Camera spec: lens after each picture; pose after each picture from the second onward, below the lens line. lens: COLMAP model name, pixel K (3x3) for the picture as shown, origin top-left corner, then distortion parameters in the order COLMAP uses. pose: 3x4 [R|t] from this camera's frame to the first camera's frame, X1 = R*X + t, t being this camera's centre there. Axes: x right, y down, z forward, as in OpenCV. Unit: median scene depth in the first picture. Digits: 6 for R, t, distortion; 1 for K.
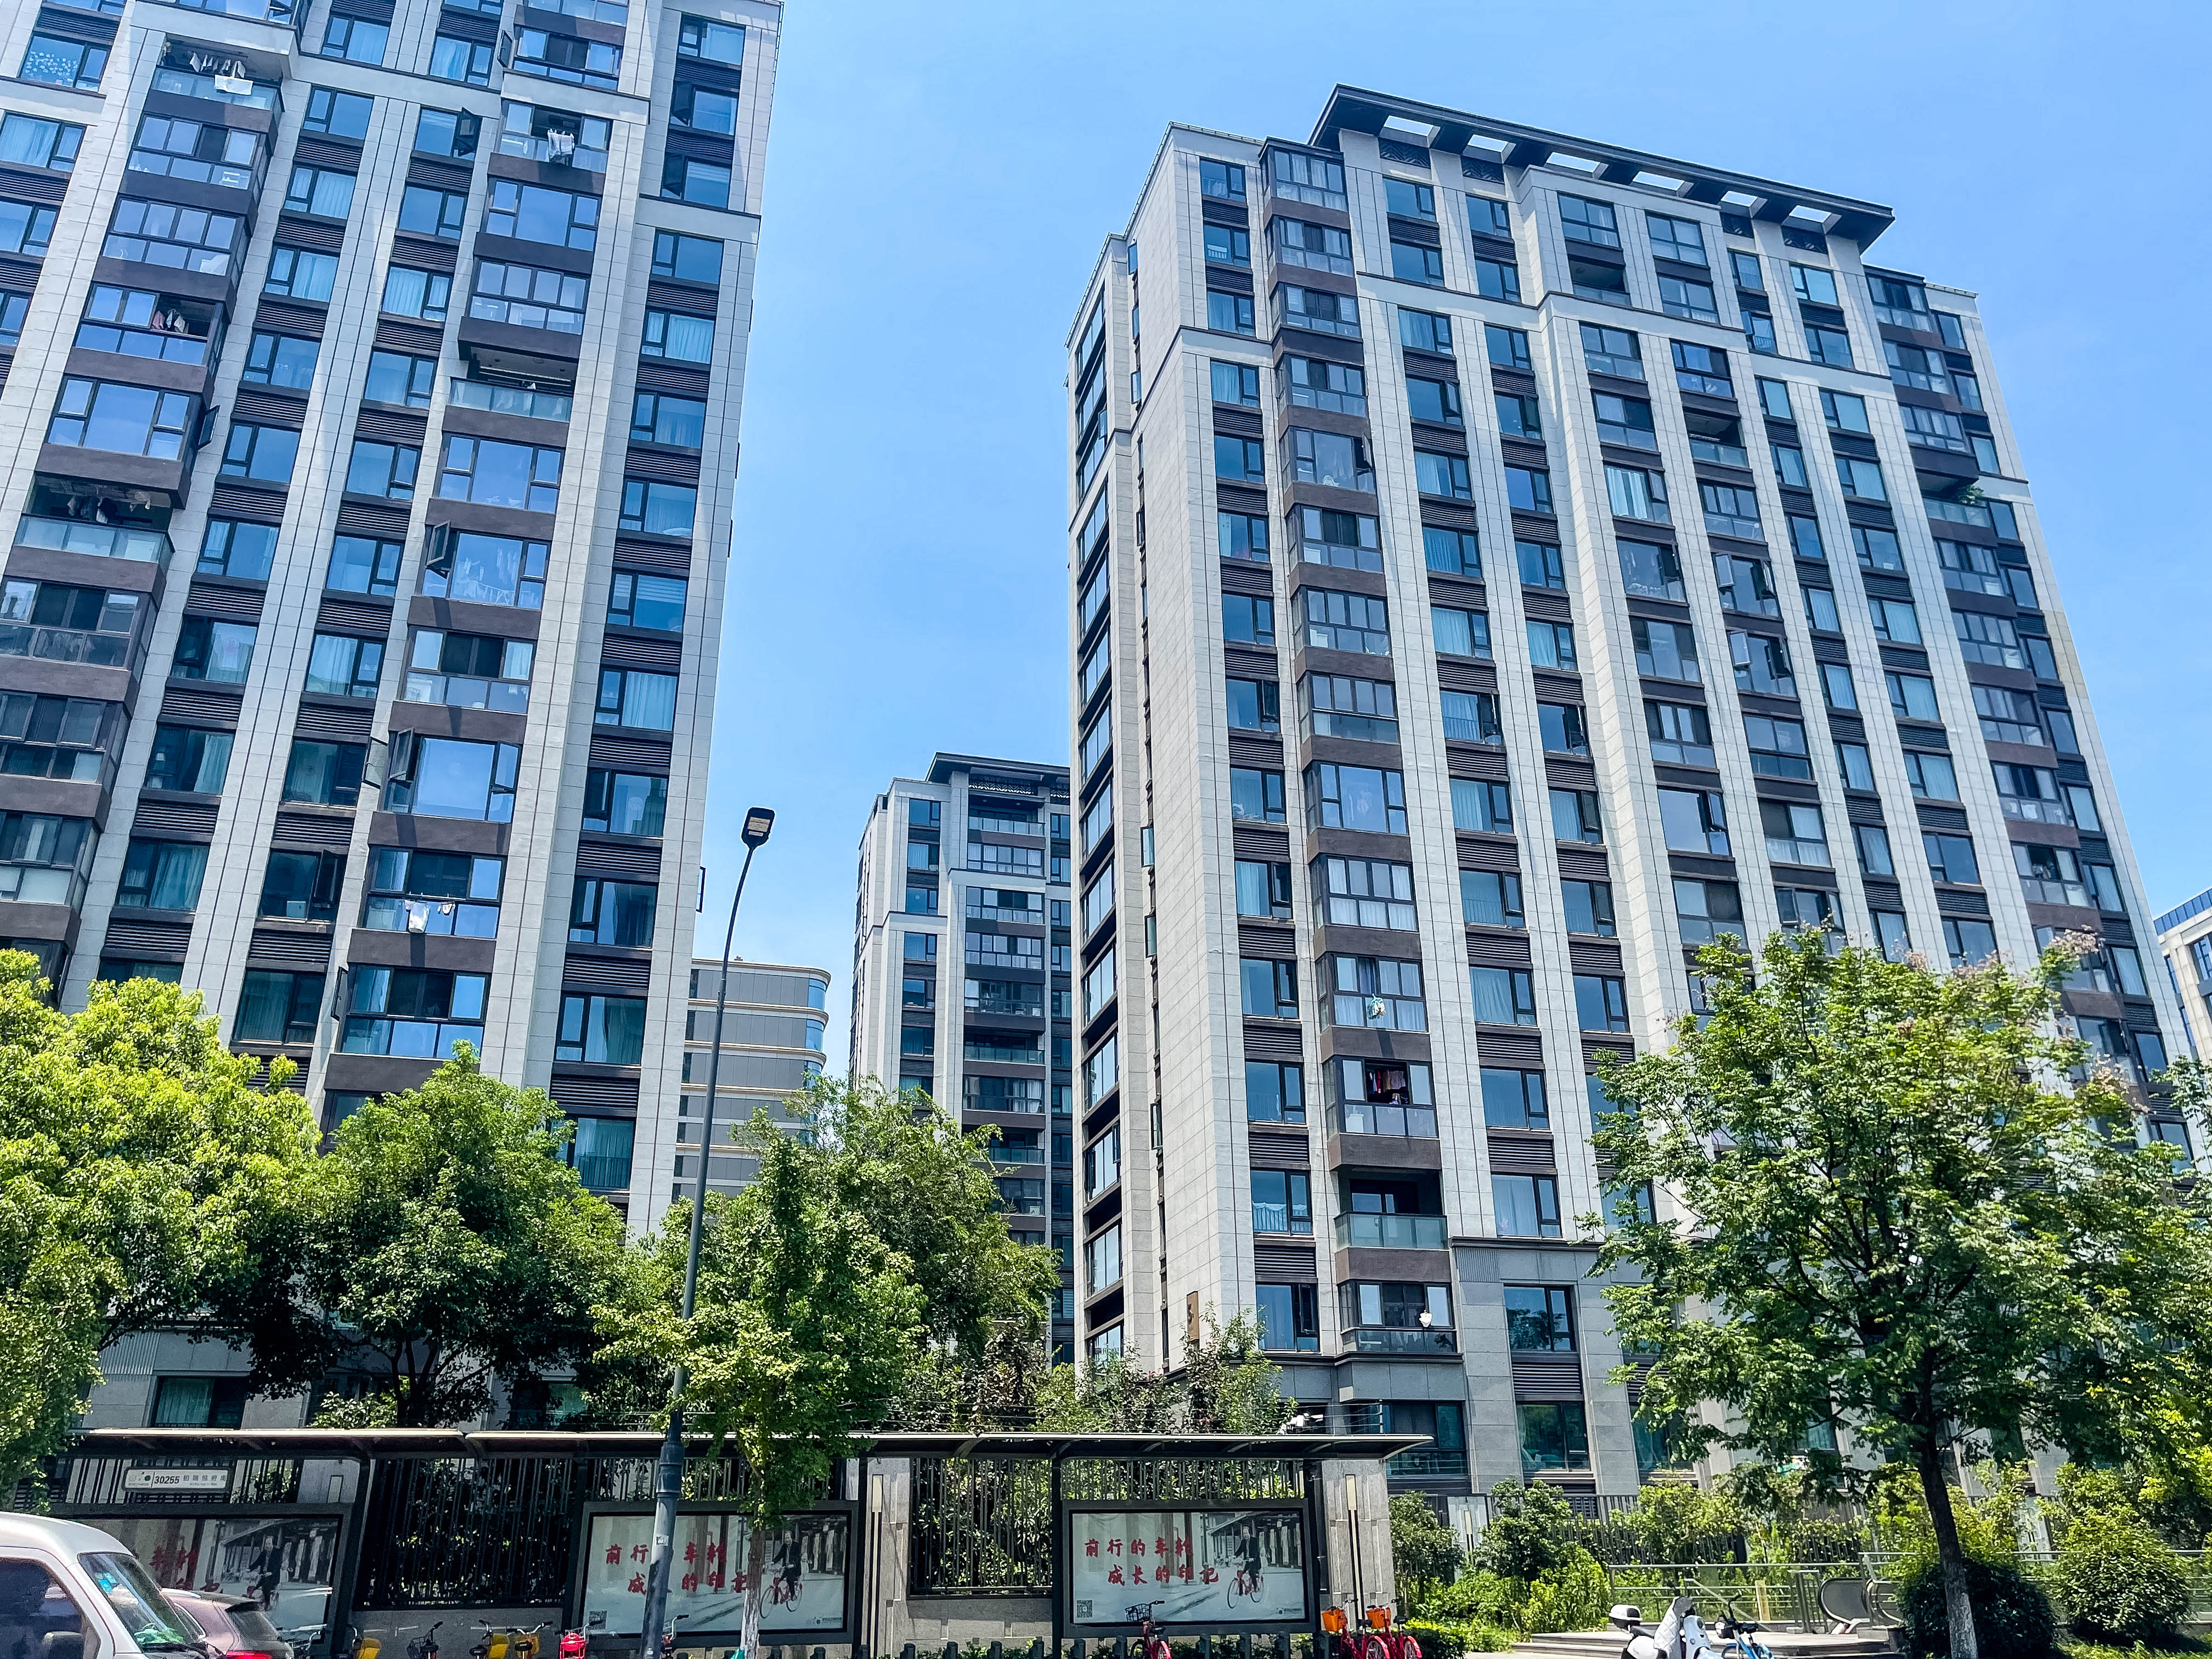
lens RADIAL K [[1714.8, 0, 1124.0], [0, 1714.8, 824.5], [0, 0, 1]] dist [-0.065686, 0.116792]
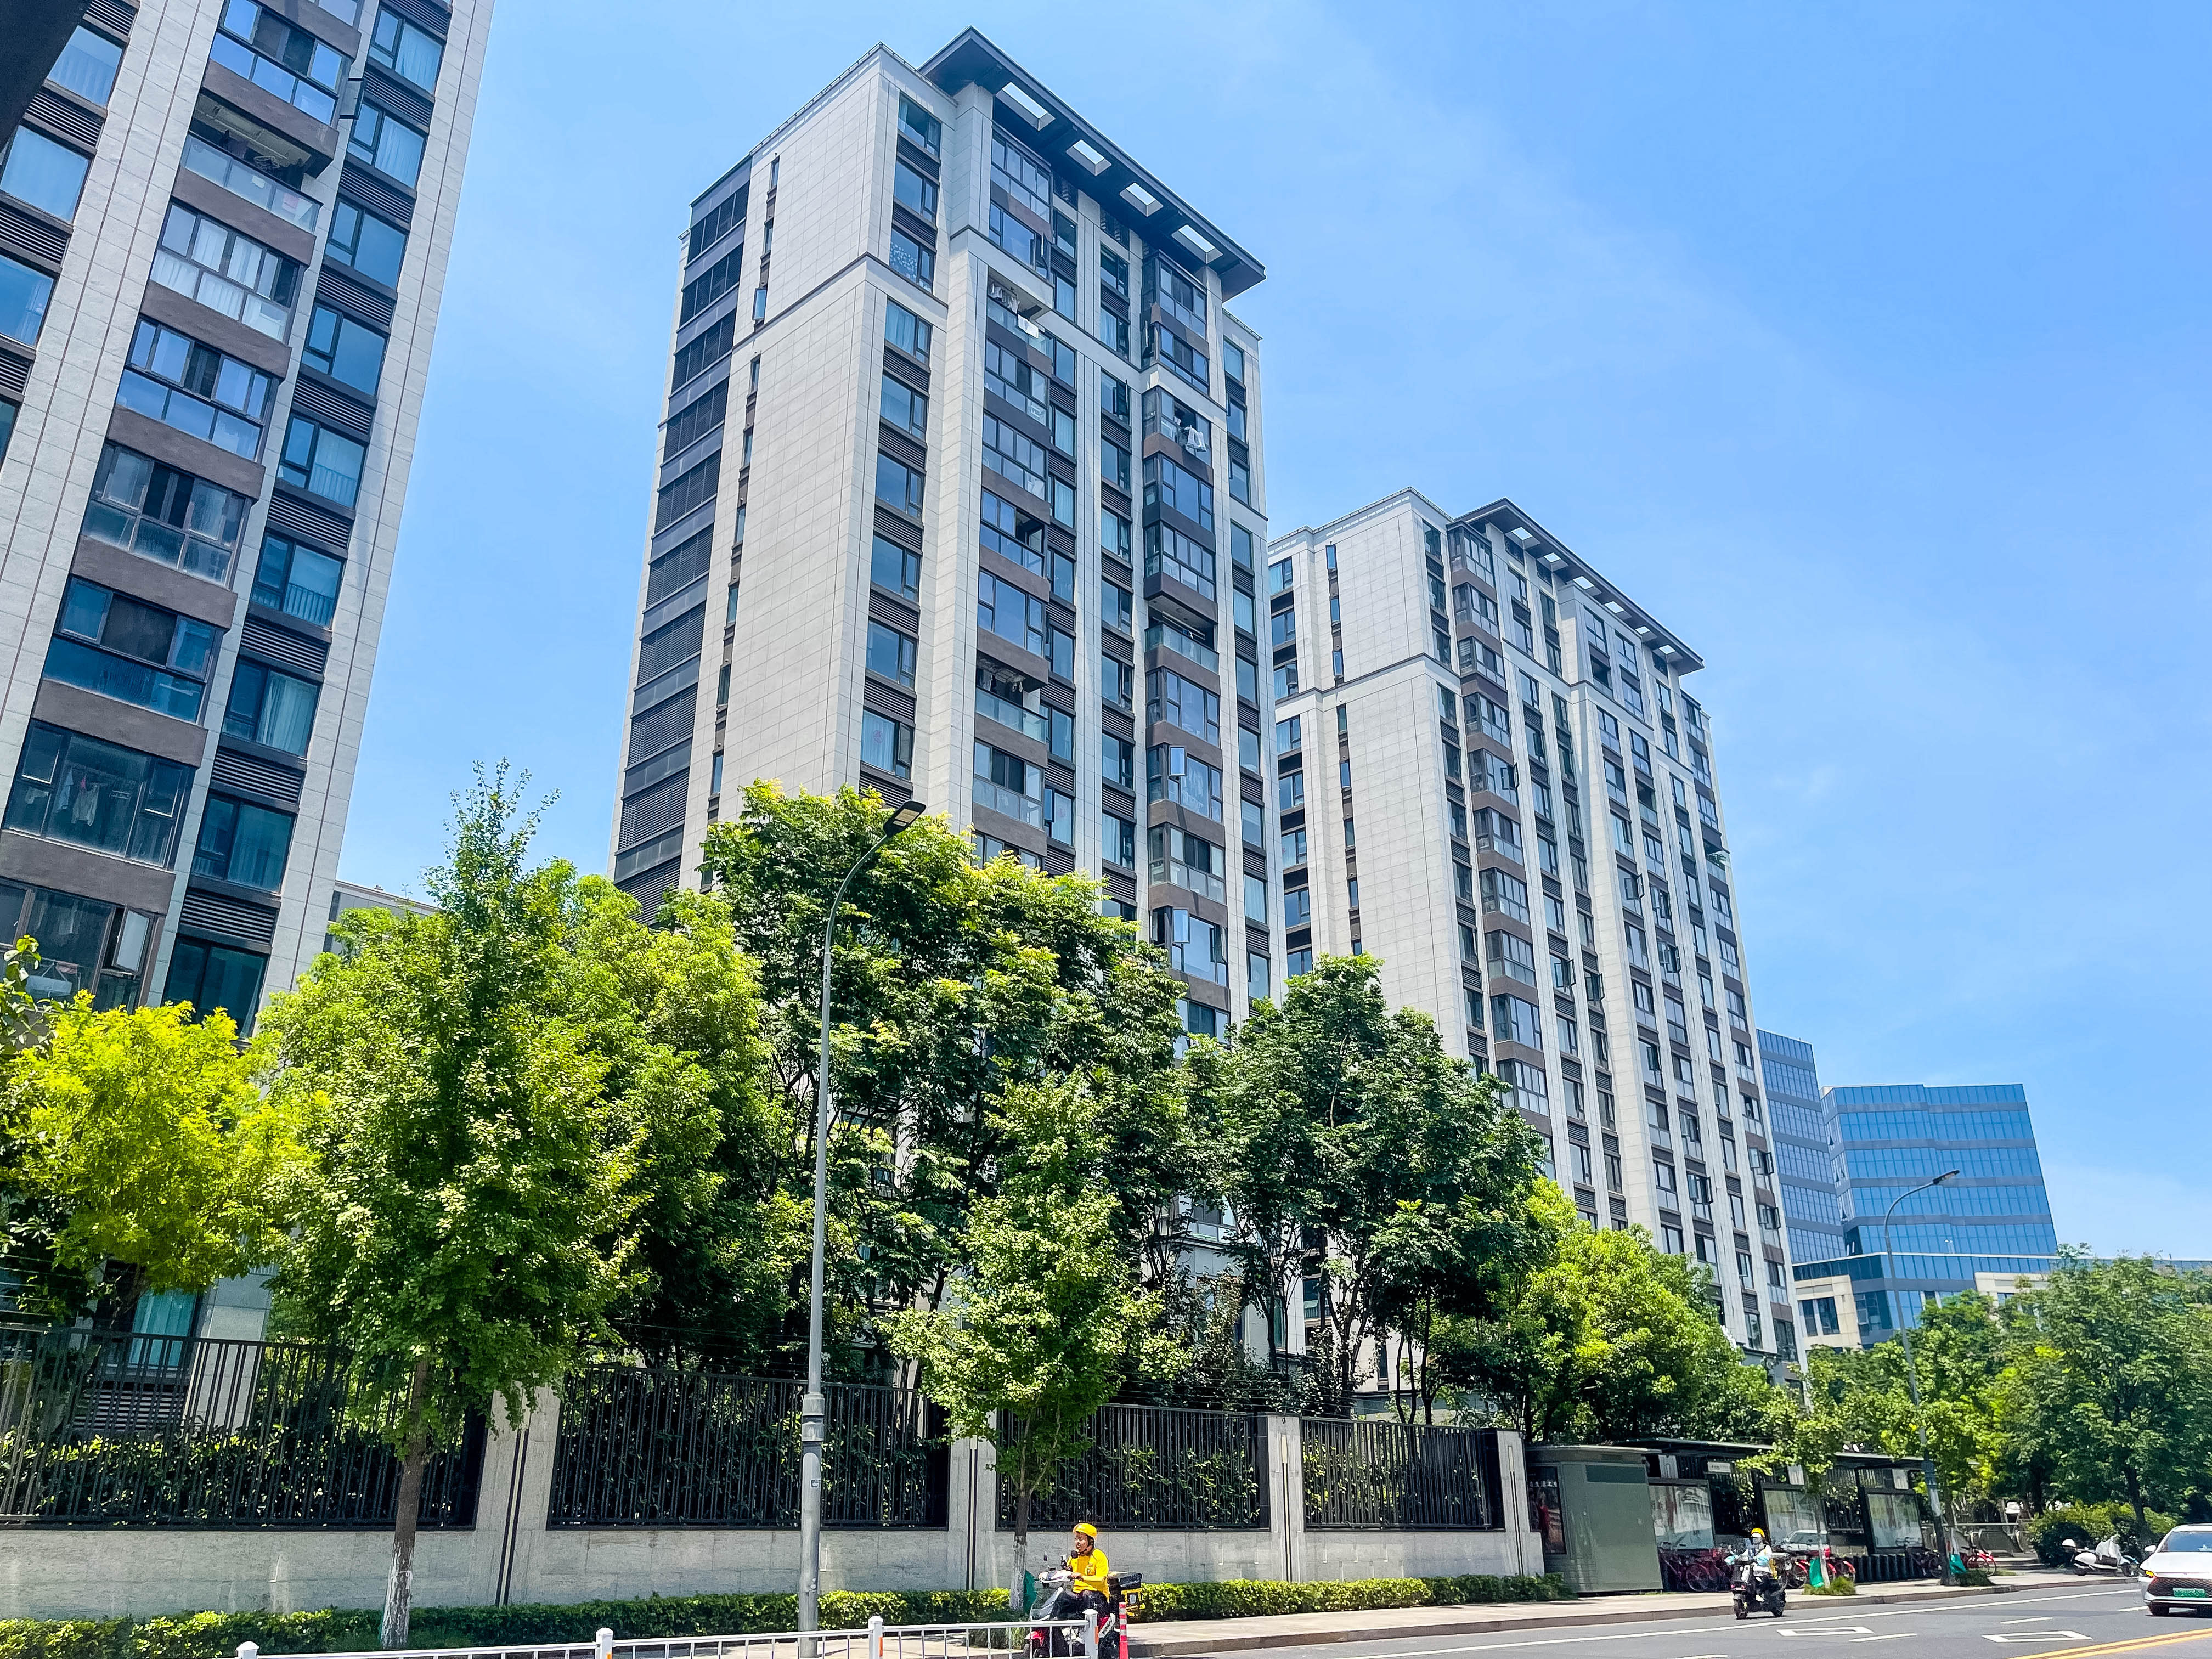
lens RADIAL K [[1714.8, 0, 1124.0], [0, 1714.8, 824.5], [0, 0, 1]] dist [-0.065686, 0.116792]
pose [[0.844414, 0.217968, 0.489341, -0.866454], [-0.229915, 0.972528, -0.036450, -0.045416], [-0.483843, -0.081728, 0.871330, -0.133768]]
